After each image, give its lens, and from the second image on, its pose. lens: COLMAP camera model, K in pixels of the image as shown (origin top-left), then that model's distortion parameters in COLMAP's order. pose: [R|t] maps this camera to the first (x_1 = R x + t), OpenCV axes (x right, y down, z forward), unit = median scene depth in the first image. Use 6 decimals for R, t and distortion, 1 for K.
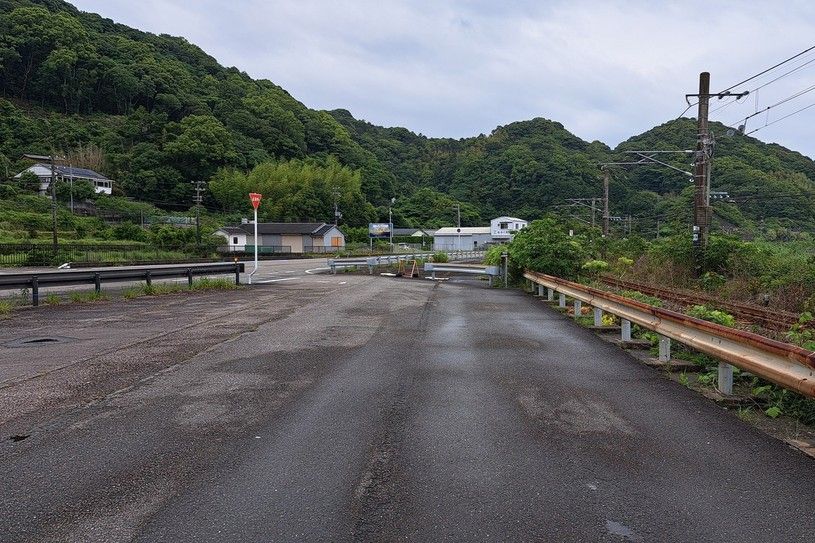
lens RADIAL K [[730.6, 0, 480.3], [0, 730.6, 272.1], [0, 0, 1]] dist [0.167543, -0.211841]
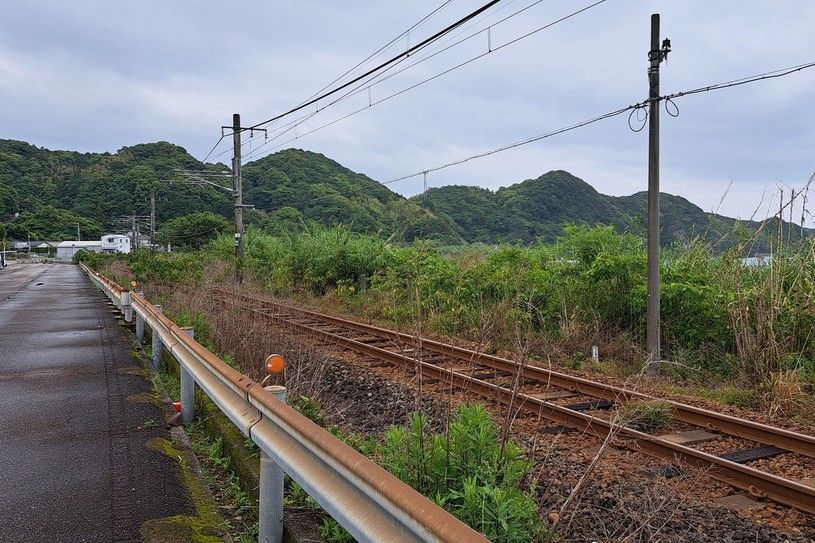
lens RADIAL K [[724.4, 0, 486.7], [0, 724.4, 268.0], [0, 0, 1]] dist [0.002170, -0.011436]
pose [[0.891877, -0.016150, 0.451990, 0.034778], [0.022585, 0.999706, -0.008845, 0.017268], [-0.451714, 0.018097, 0.891979, -0.490657]]
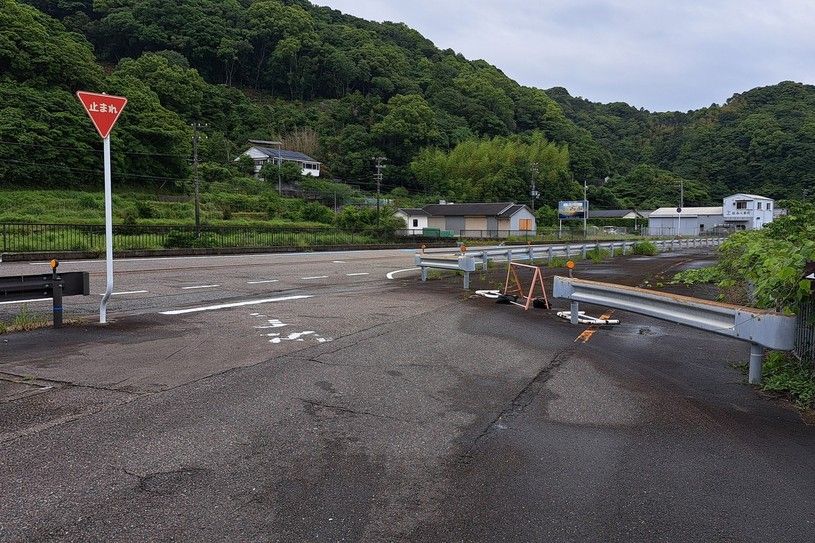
lens RADIAL K [[730.0, 0, 441.3], [0, 730.0, 269.5], [0, 0, 1]] dist [0.131088, -0.192537]
pose [[0.941063, 0.027993, -0.337072, -0.000463], [-0.021436, 0.999502, 0.023159, -0.003713], [0.337552, -0.014568, 0.941194, 0.092646]]
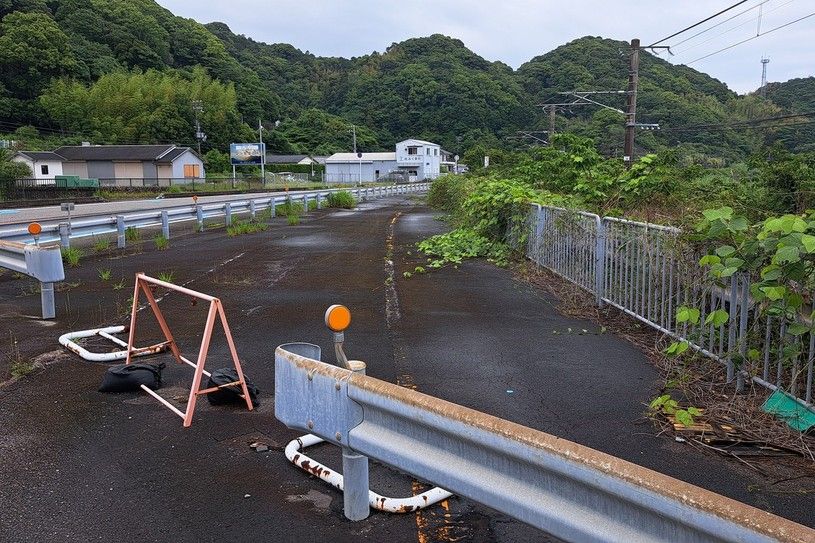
lens RADIAL K [[731.4, 0, 425.2], [0, 731.4, 264.2], [0, 0, 1]] dist [0.125397, -0.173777]
pose [[0.997438, -0.013869, 0.070179, -0.009005], [0.007846, 0.996316, 0.085394, -0.005417], [-0.071105, -0.084624, 0.993873, 0.131767]]
